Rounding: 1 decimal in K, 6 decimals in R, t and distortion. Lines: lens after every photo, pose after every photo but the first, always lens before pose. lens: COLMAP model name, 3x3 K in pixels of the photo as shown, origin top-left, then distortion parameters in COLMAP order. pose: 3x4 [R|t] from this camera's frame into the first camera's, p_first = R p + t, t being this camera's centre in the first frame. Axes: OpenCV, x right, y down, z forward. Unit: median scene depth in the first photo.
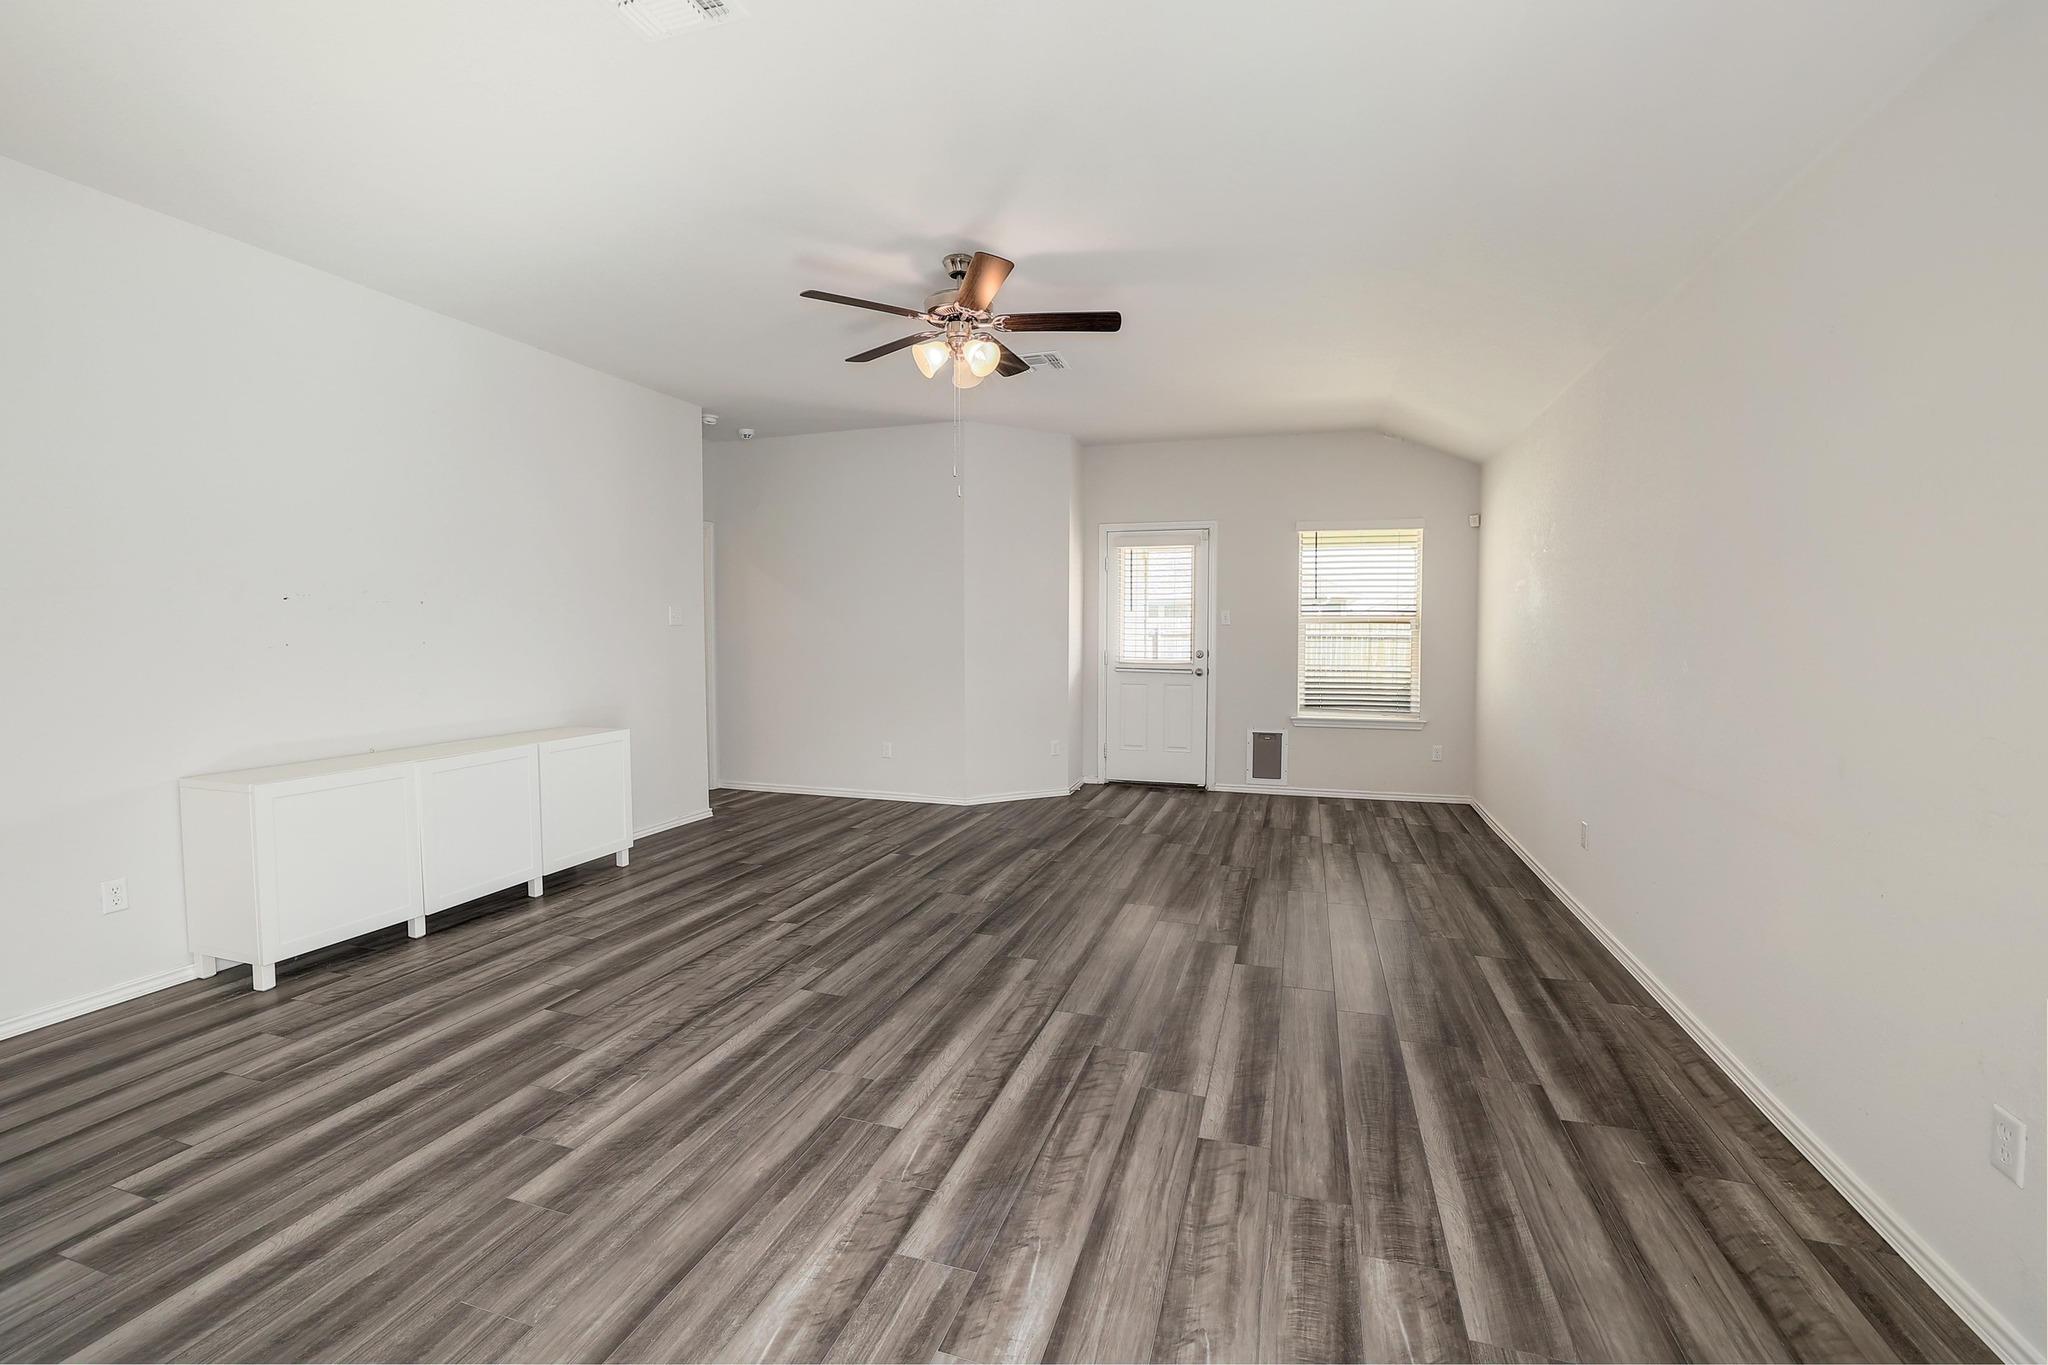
lens RADIAL K [[881.0, 0, 1021.2], [0, 881.0, 663.3], [0, 0, 1]] dist [-0.048617, 0.016655]
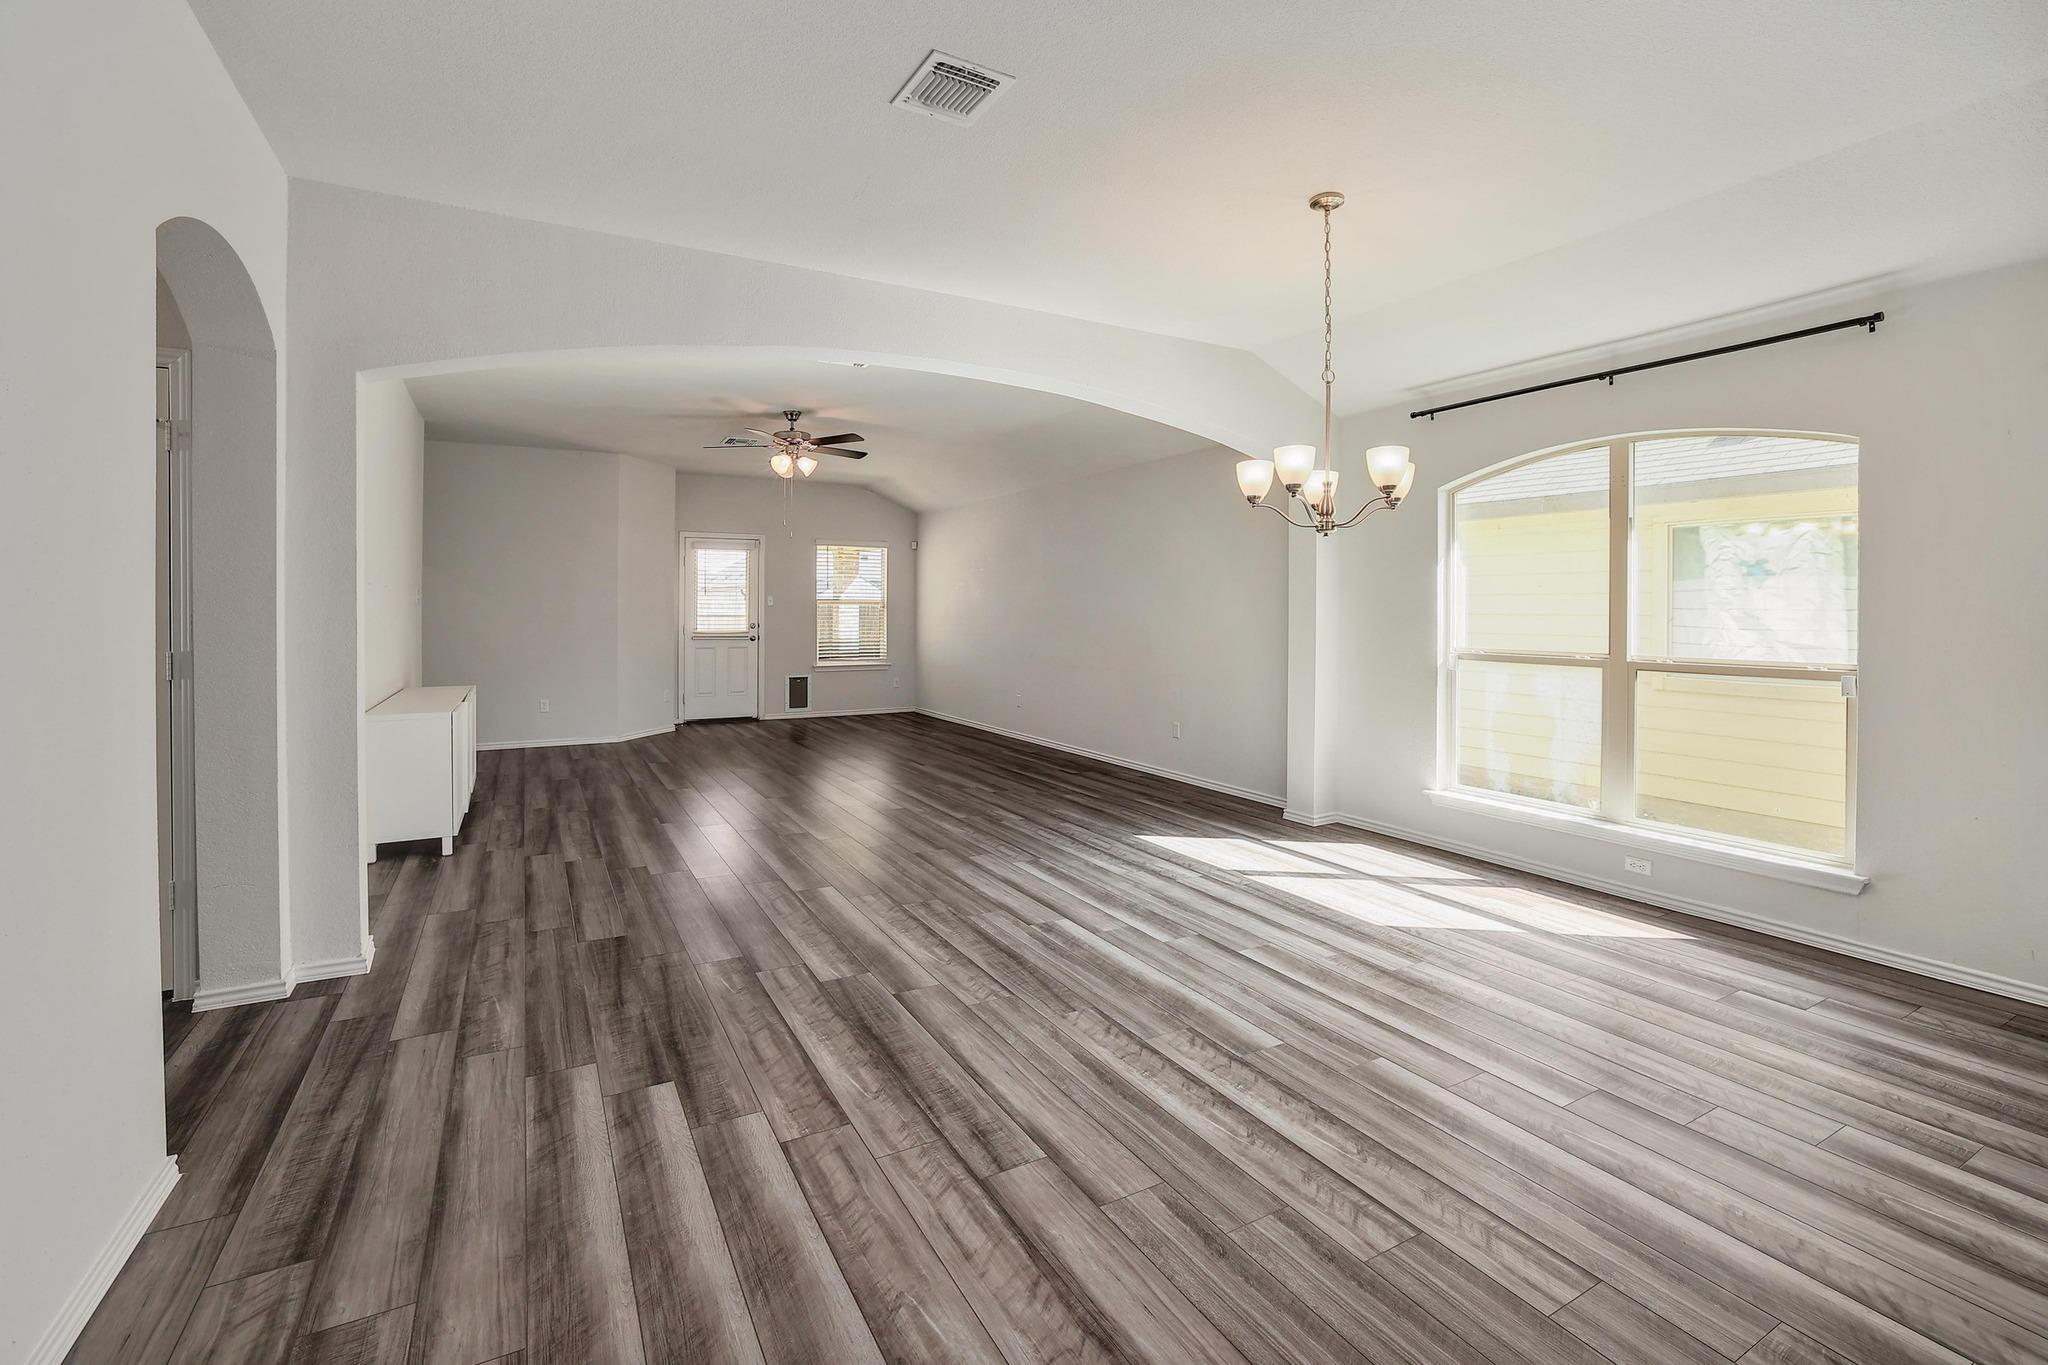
lens RADIAL K [[906.7, 0, 1013.7], [0, 906.7, 630.7], [0, 0, 1]] dist [-0.050157, 0.017428]
pose [[0.687959, -0.016517, 0.725561, -0.899750], [0.026221, 0.999654, -0.002106, 0.018466], [-0.725275, 0.020474, 0.688154, -0.517404]]
